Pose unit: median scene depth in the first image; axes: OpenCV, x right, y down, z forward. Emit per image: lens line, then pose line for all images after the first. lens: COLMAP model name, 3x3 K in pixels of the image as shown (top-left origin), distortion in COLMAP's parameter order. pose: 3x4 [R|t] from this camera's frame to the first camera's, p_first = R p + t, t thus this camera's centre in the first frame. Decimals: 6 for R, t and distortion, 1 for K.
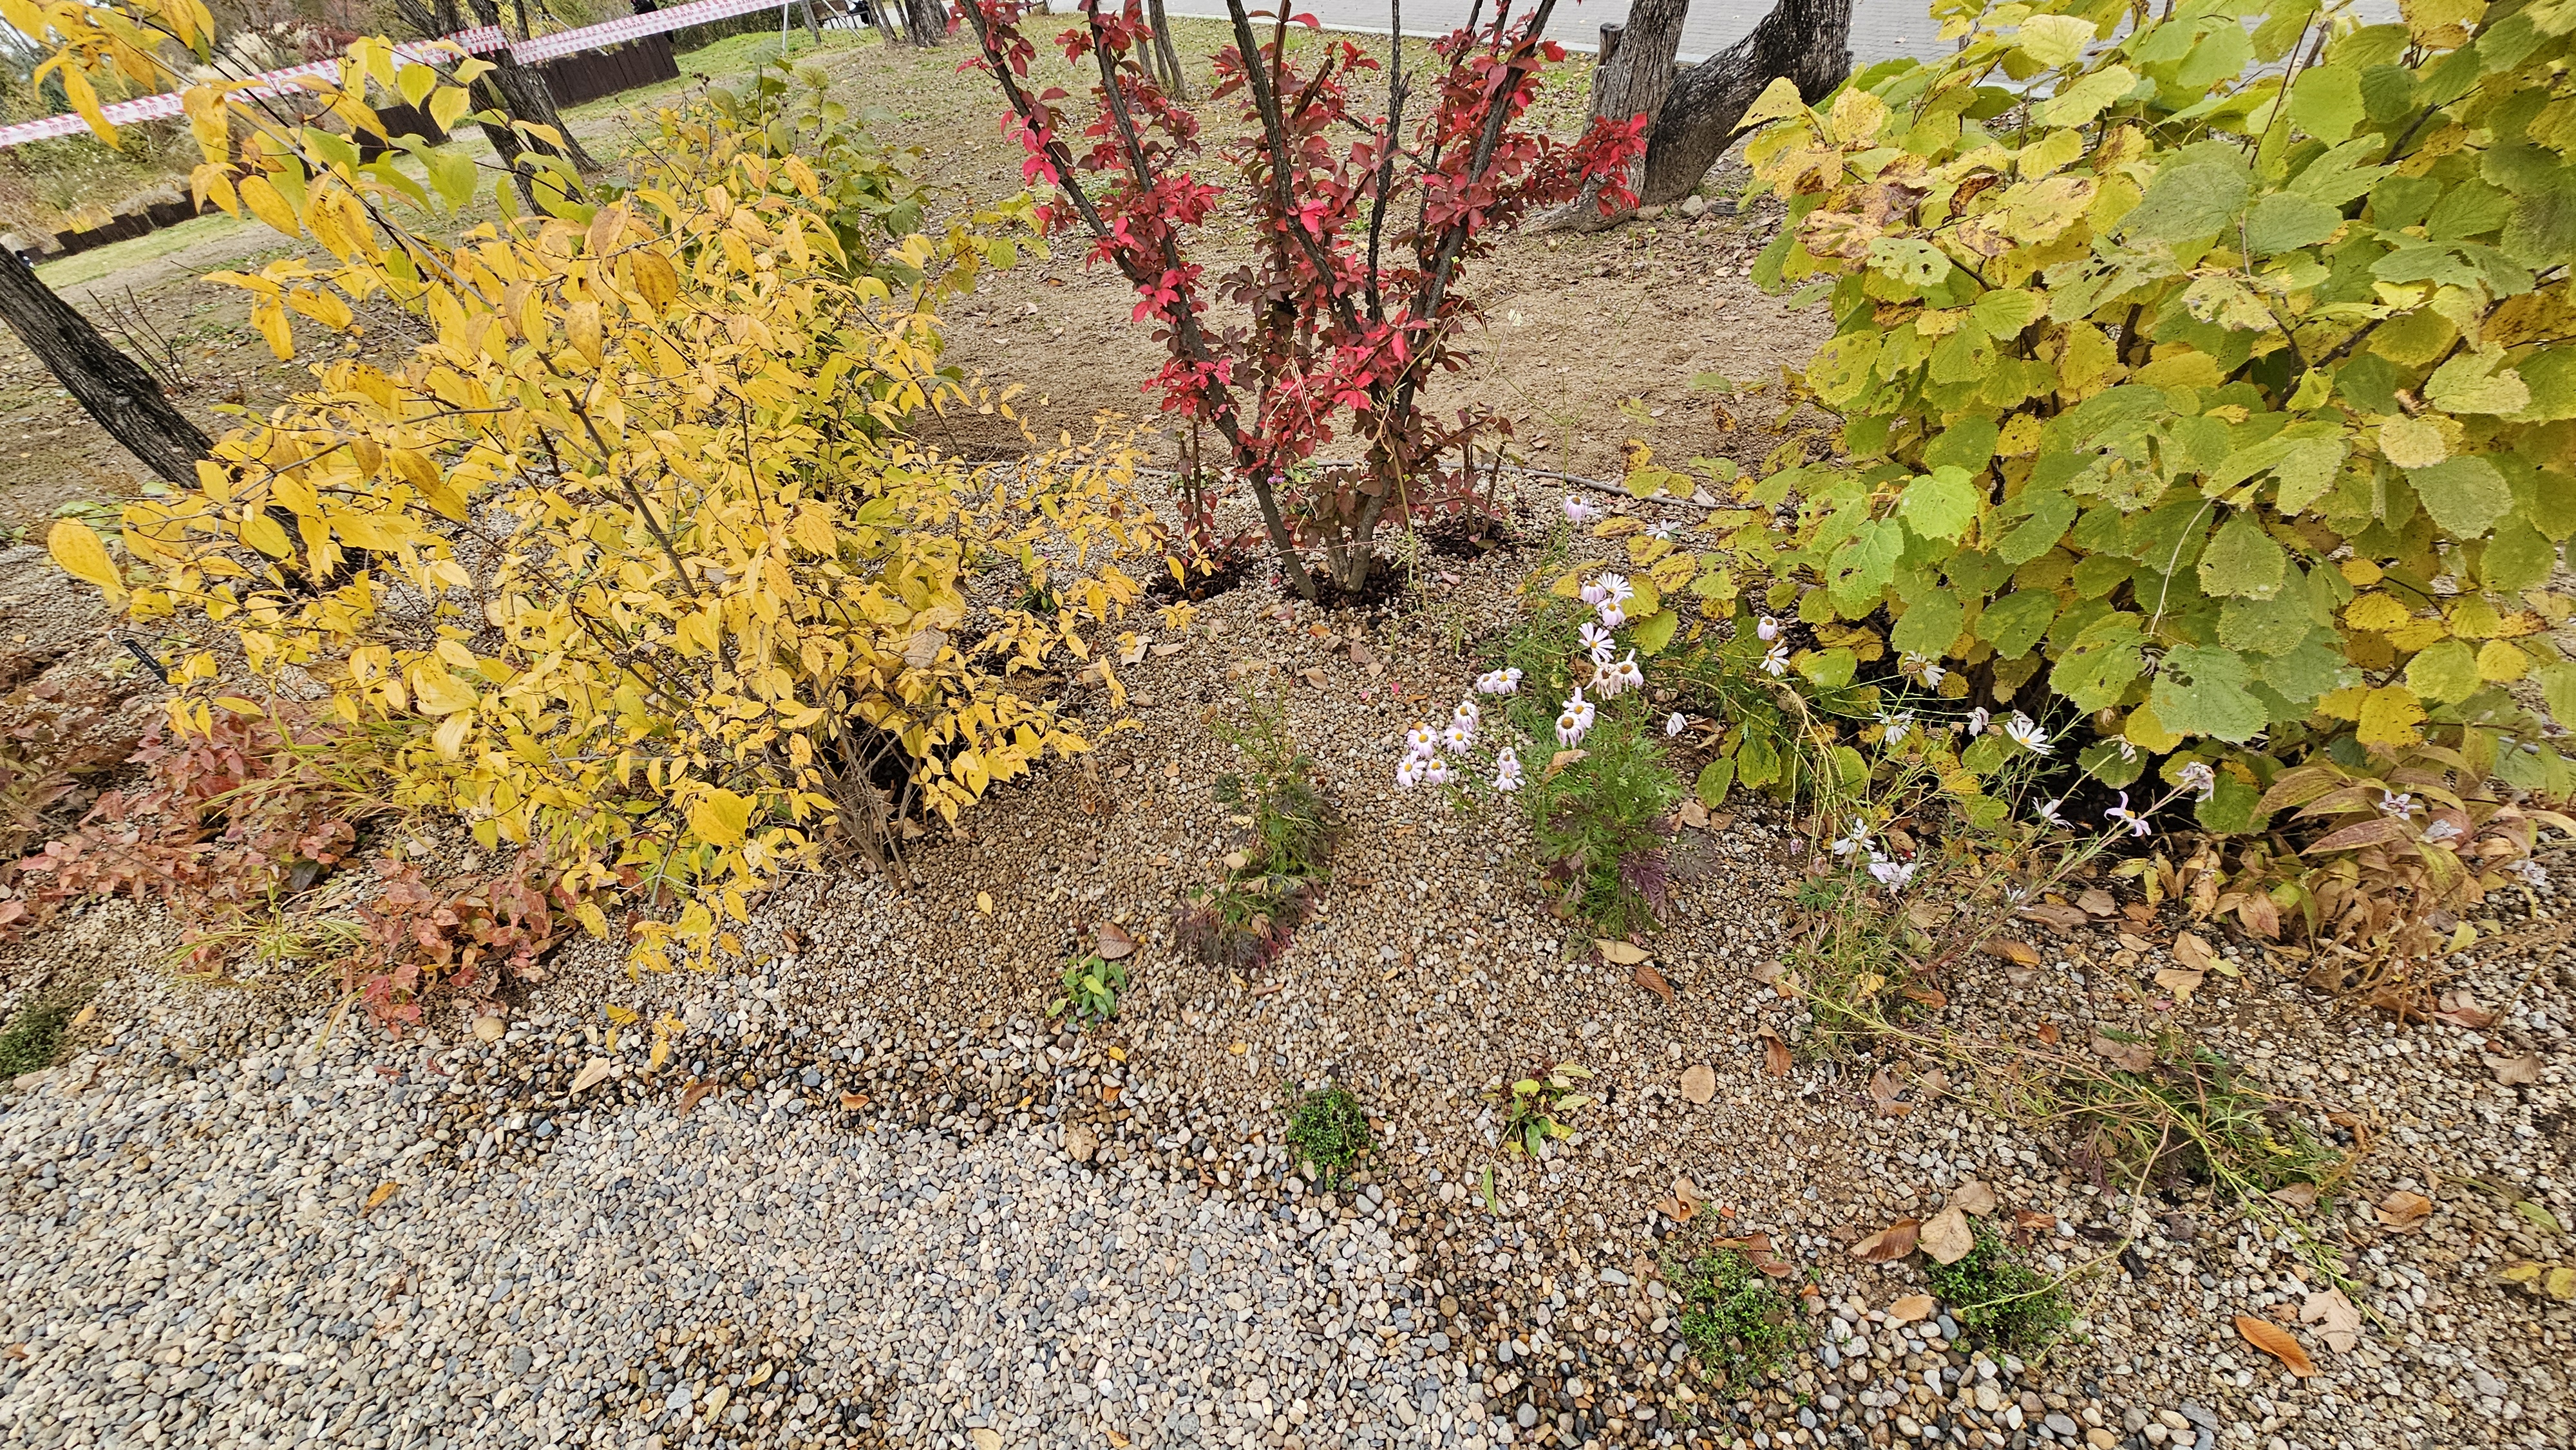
lens RADIAL K [[994.4, 0, 1293.6], [0, 994.4, 739.3], [0, 0, 1]] dist [-0.010032, 0.003409]
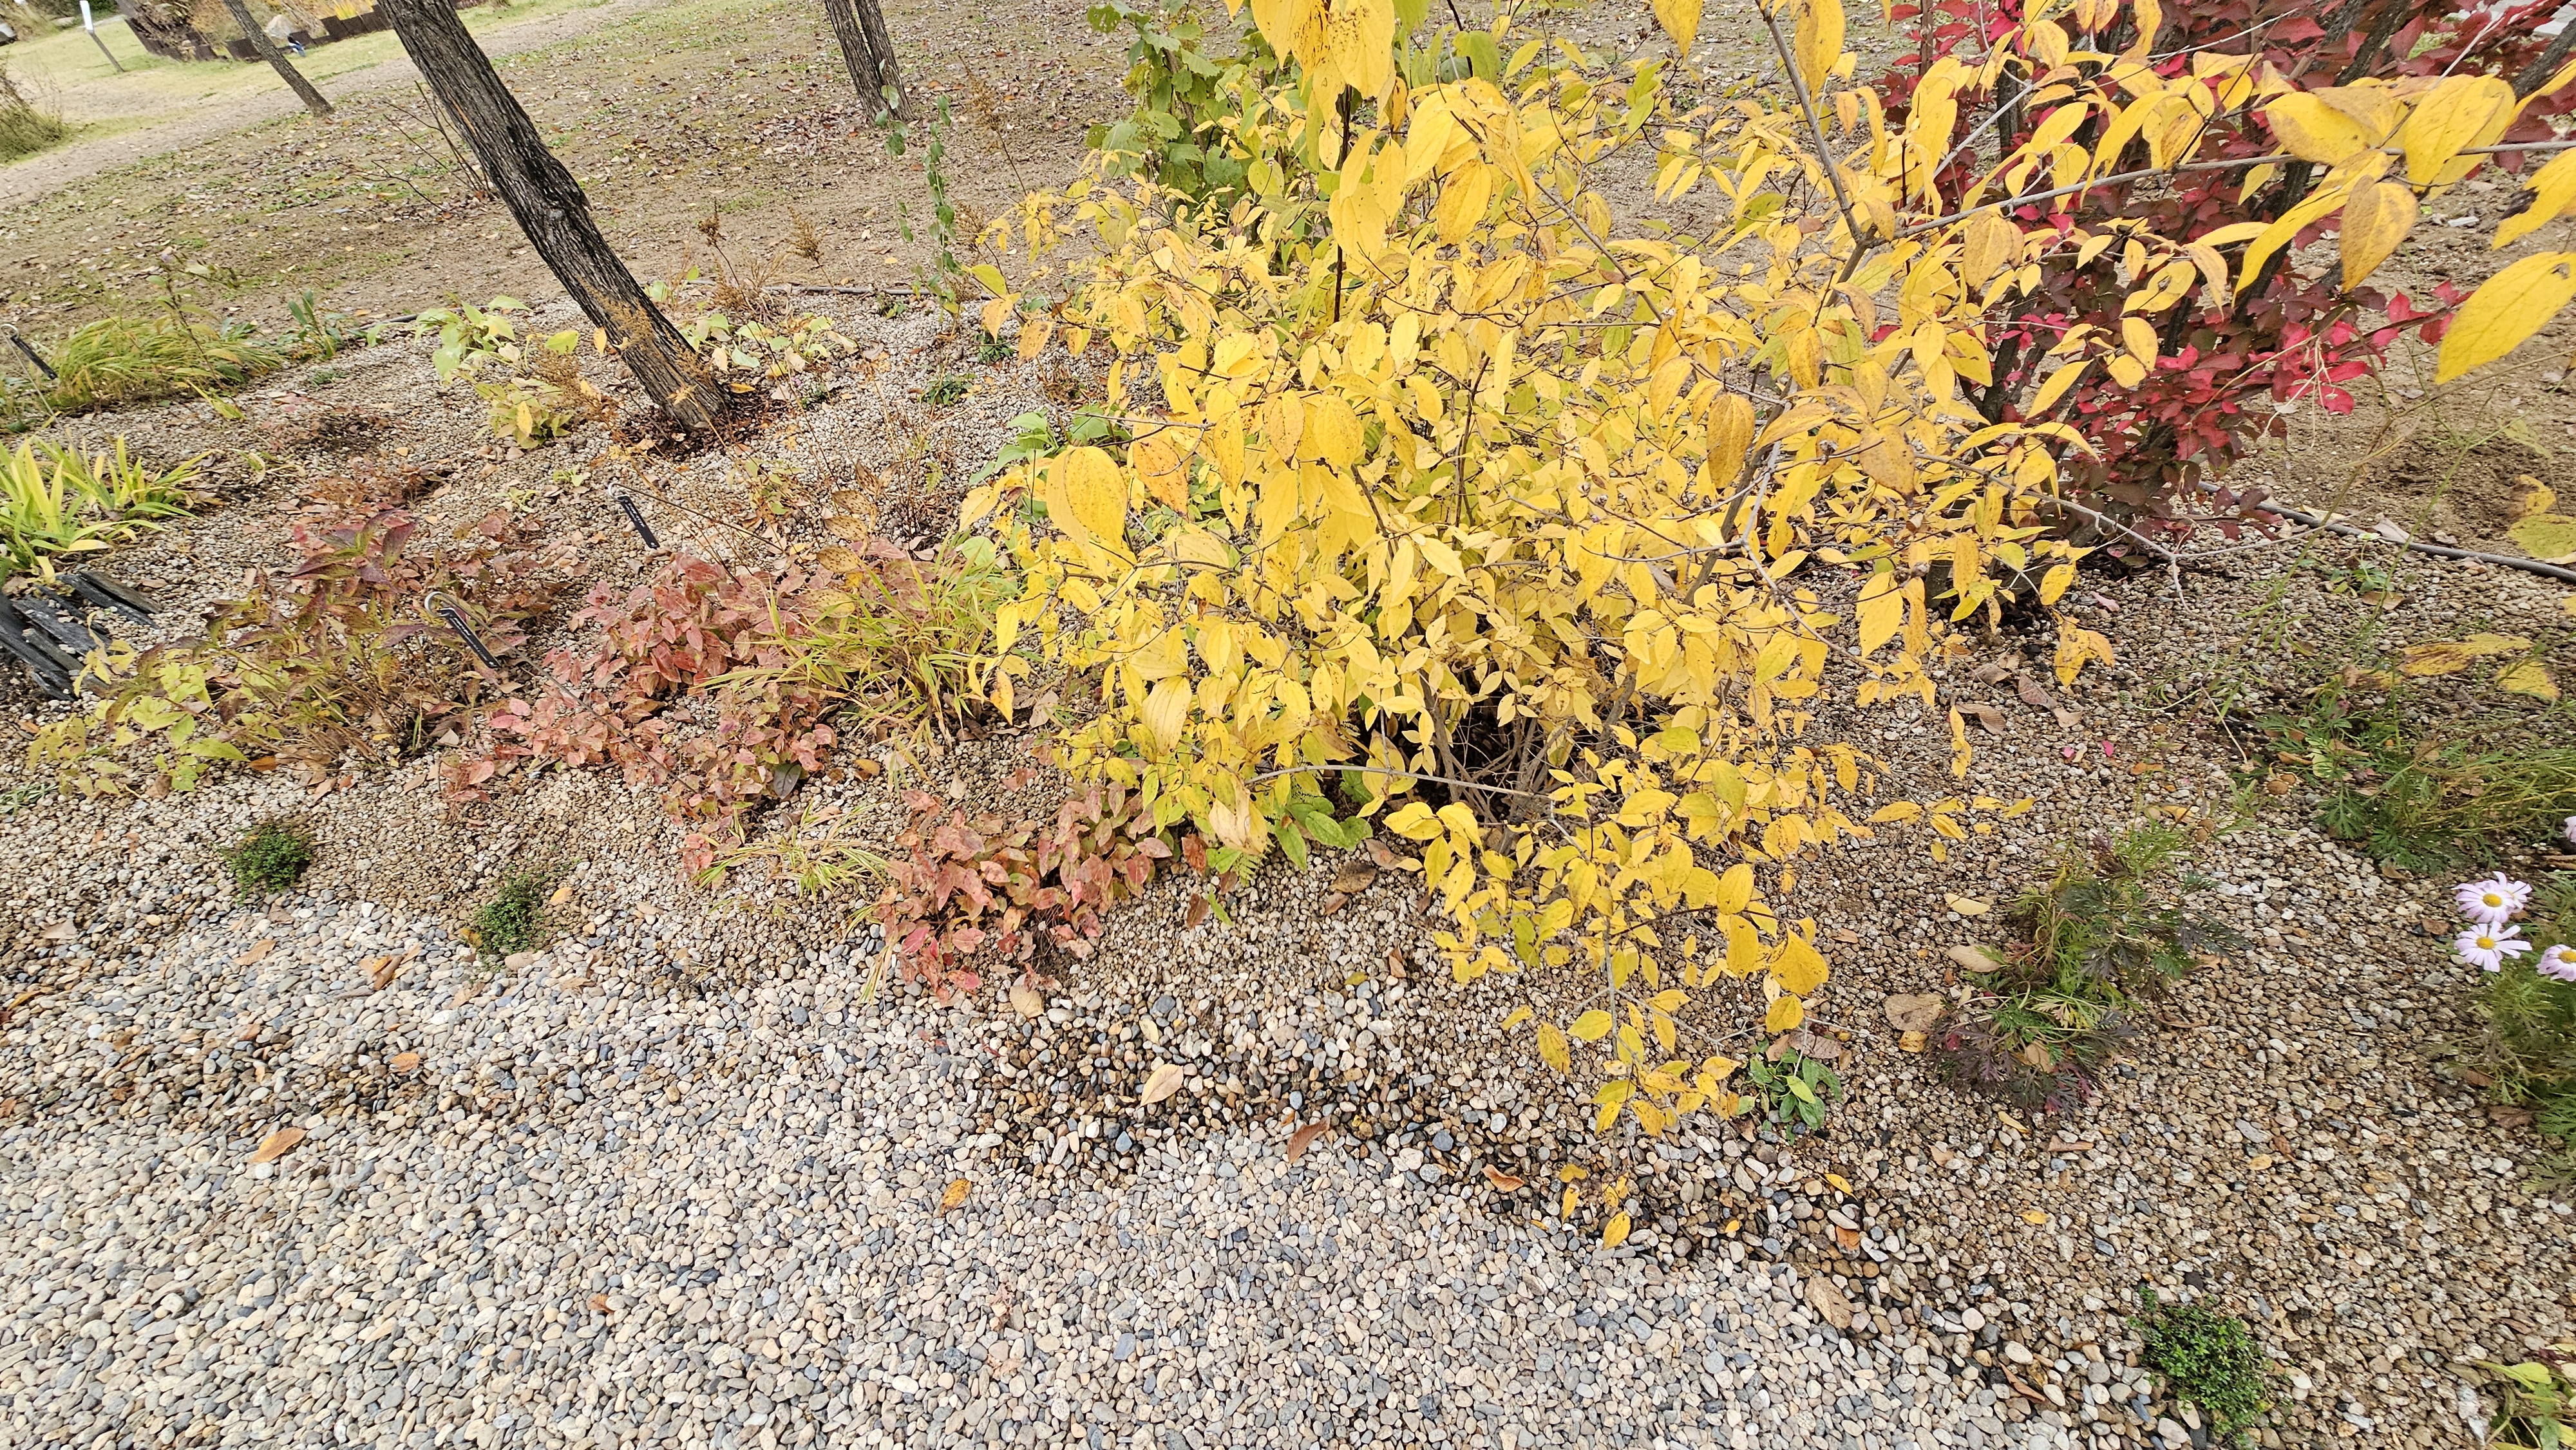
lens RADIAL K [[994.4, 0, 1278.6], [0, 994.4, 725.6], [0, 0, 1]] dist [-0.010032, 0.003409]
pose [[0.986726, 0.138635, -0.084569, -0.650690], [-0.131198, 0.987447, 0.087955, -0.068646], [0.095701, -0.075693, 0.992528, 0.188840]]
